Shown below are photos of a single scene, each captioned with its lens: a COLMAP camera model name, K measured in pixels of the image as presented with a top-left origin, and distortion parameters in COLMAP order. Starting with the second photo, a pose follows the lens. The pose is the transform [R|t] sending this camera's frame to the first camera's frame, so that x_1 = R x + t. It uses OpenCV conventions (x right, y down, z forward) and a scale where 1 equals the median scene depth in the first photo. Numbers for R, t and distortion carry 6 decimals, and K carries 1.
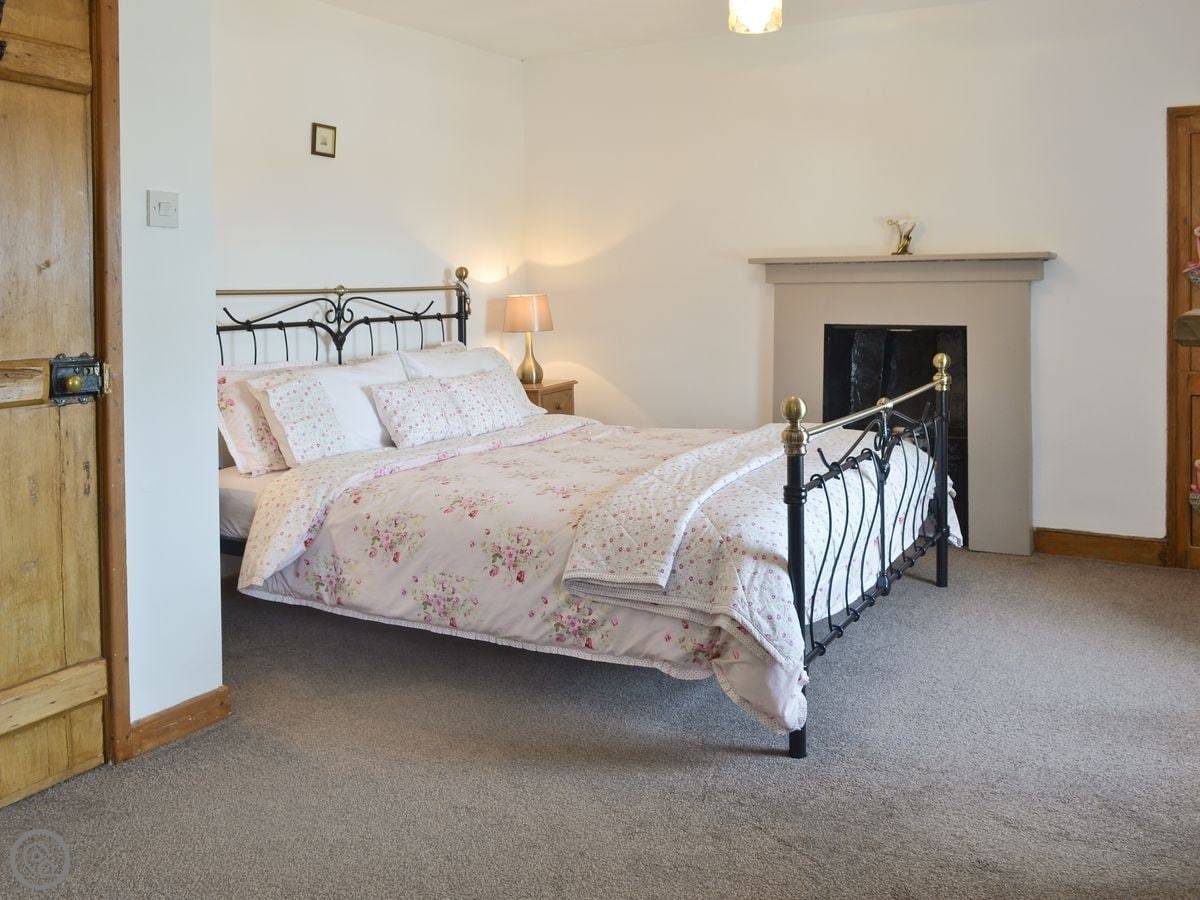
lens RADIAL K [[1111.4, 0, 599.2], [0, 1111.4, 359.4], [0, 0, 1]] dist [-0.001395, -0.012227]
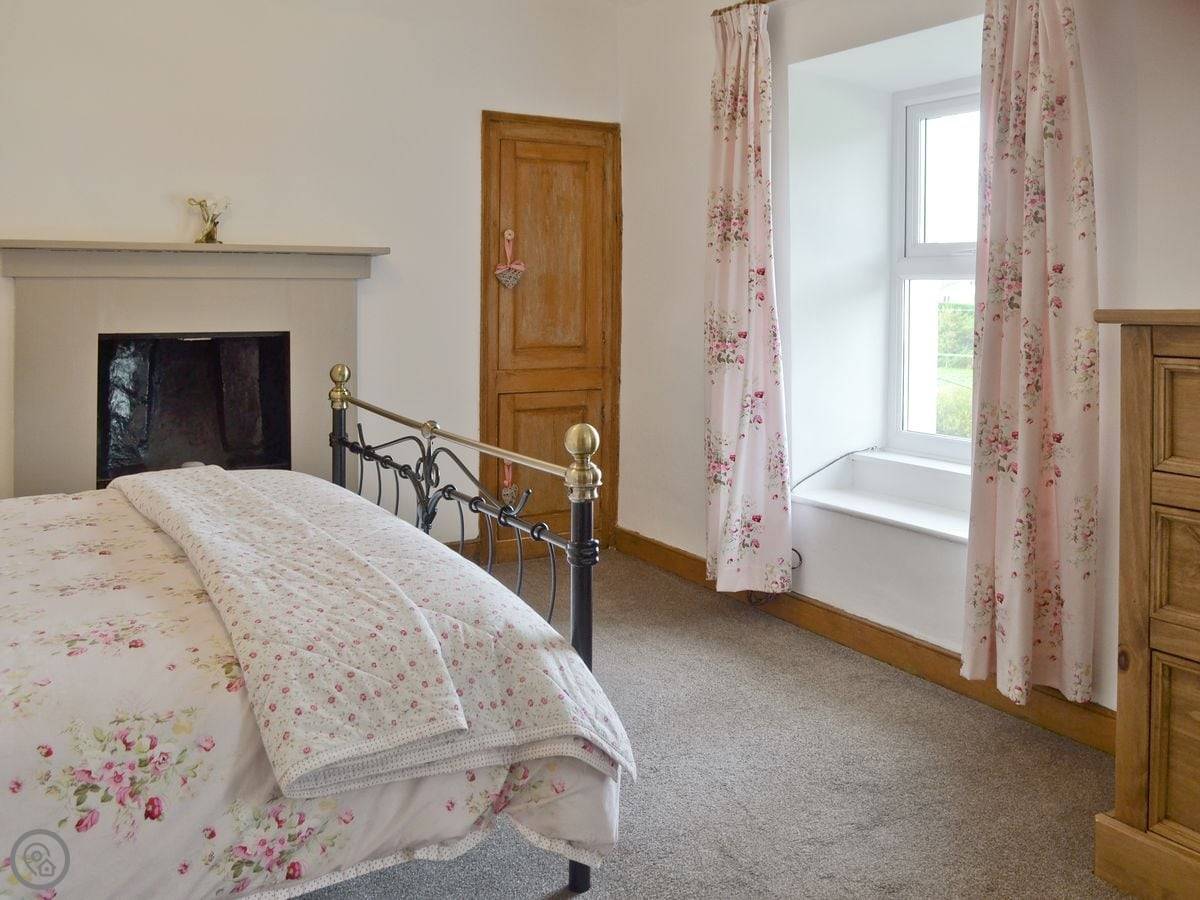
lens RADIAL K [[1111.4, 0, 599.2], [0, 1111.4, 359.4], [0, 0, 1]] dist [-0.001395, -0.012227]
pose [[0.490050, -0.044700, 0.870547, -0.417968], [0.047014, 0.998586, 0.024809, -0.025583], [-0.870425, 0.028770, 0.491459, 0.532202]]
